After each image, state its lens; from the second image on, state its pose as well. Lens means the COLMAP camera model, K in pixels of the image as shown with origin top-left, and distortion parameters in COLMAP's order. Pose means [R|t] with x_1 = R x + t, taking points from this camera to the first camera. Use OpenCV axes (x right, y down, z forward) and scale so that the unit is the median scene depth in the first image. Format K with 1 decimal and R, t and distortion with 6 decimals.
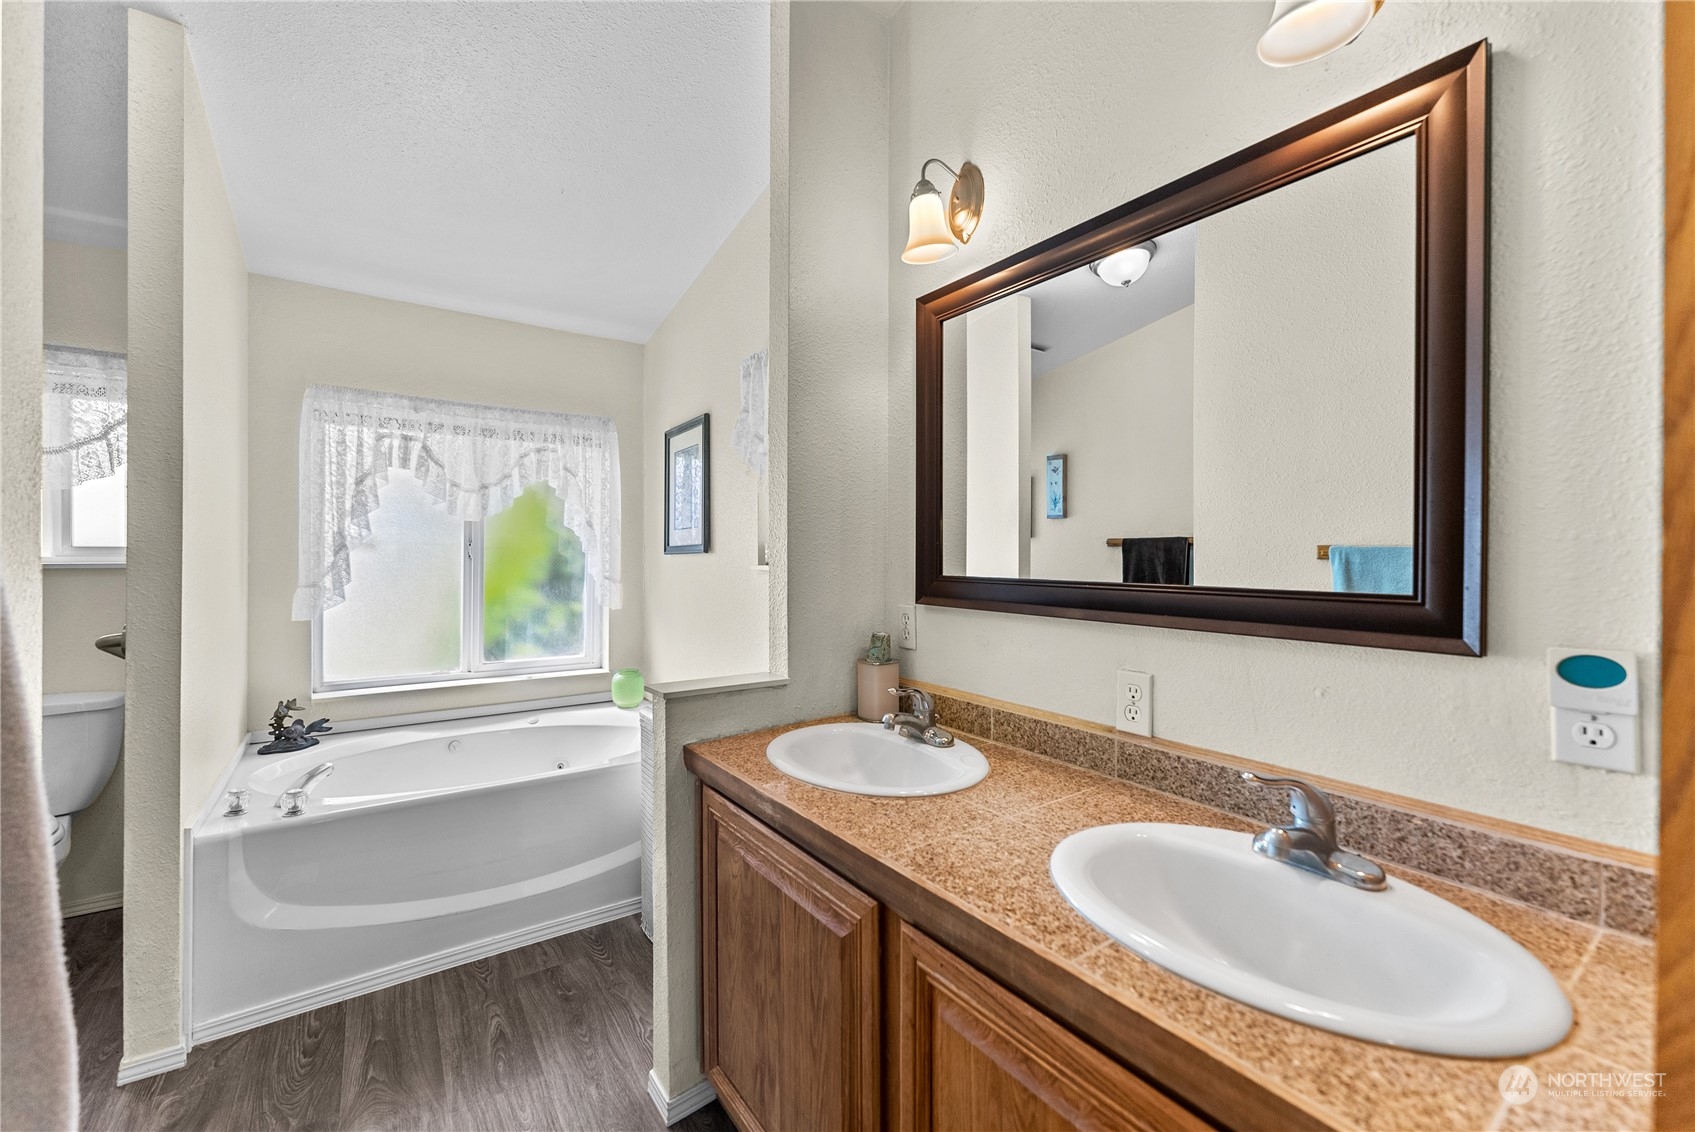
lens RADIAL K [[694.2, 0, 846.0], [0, 694.2, 562.8], [0, 0, 1]] dist [0.000033, -0.000423]
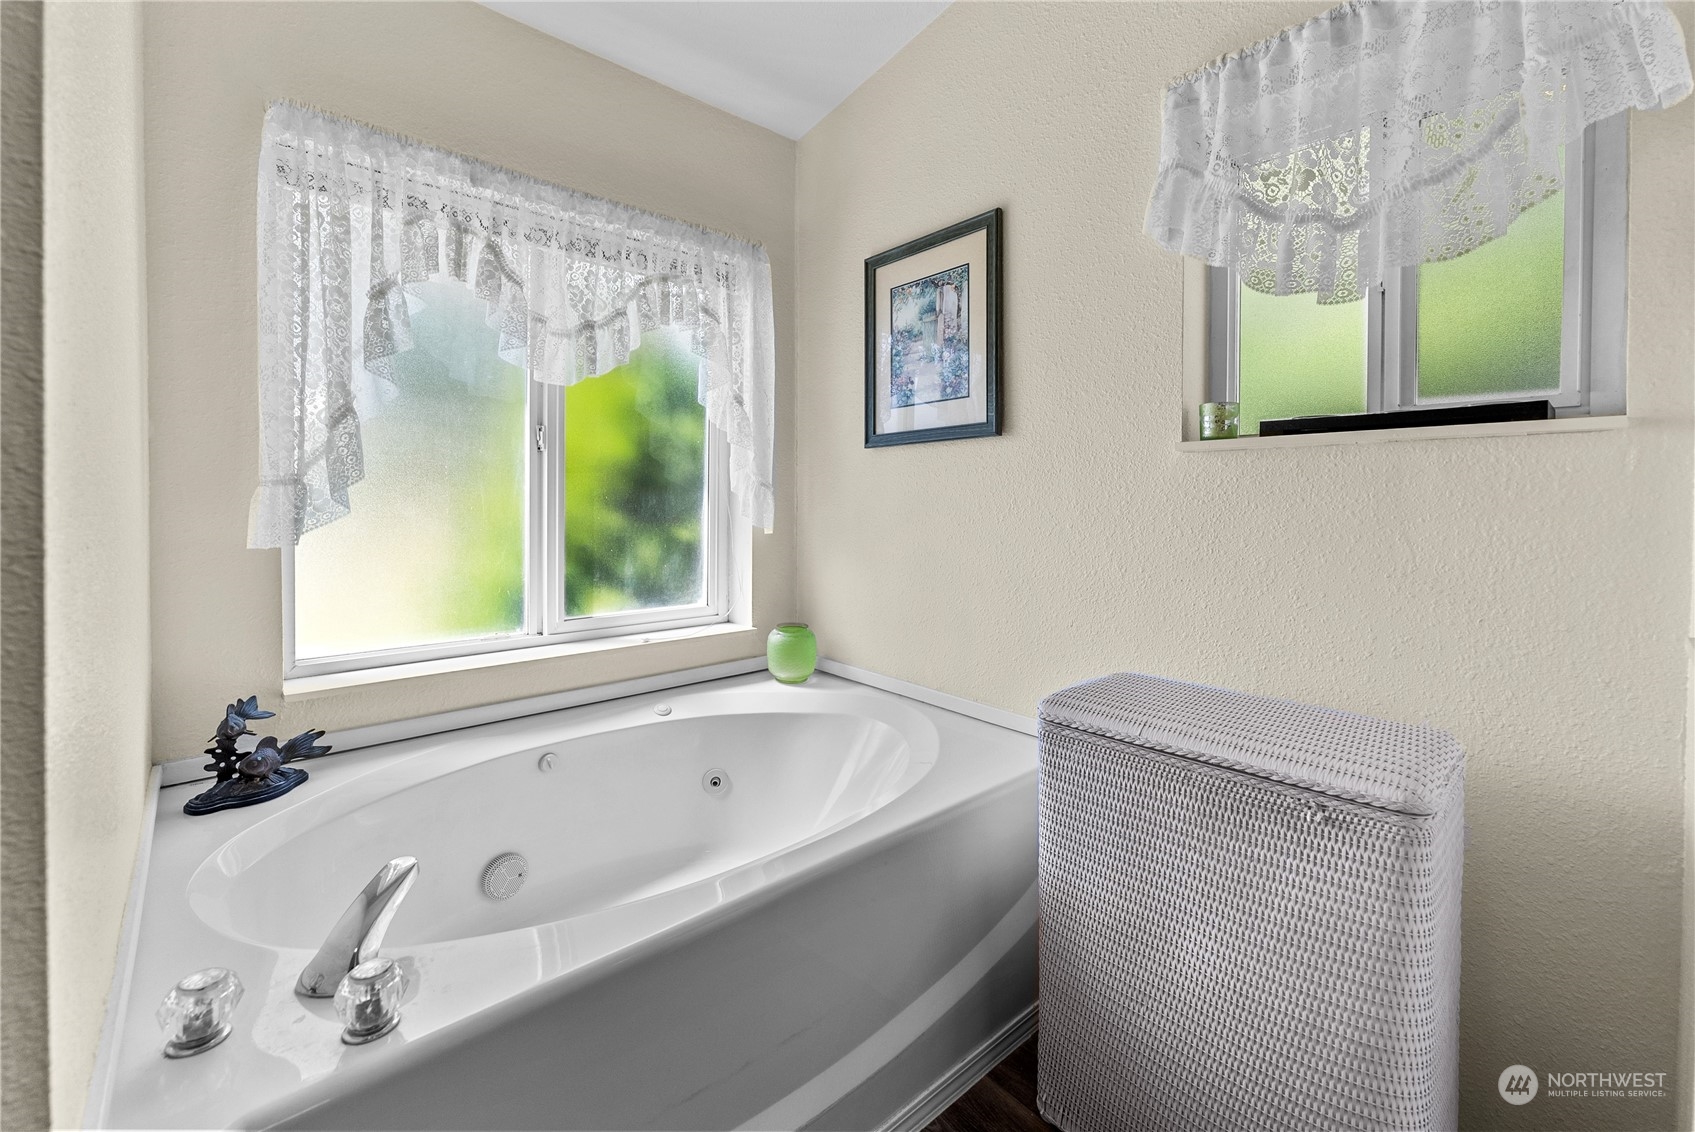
lens RADIAL K [[694.2, 0, 881.5], [0, 694.2, 517.0], [0, 0, 1]] dist [0.000033, -0.000423]
pose [[0.988029, 0.001373, 0.154261, -0.391515], [-0.004469, 0.999795, 0.019730, 0.045305], [-0.154203, -0.020183, 0.987833, 0.394864]]
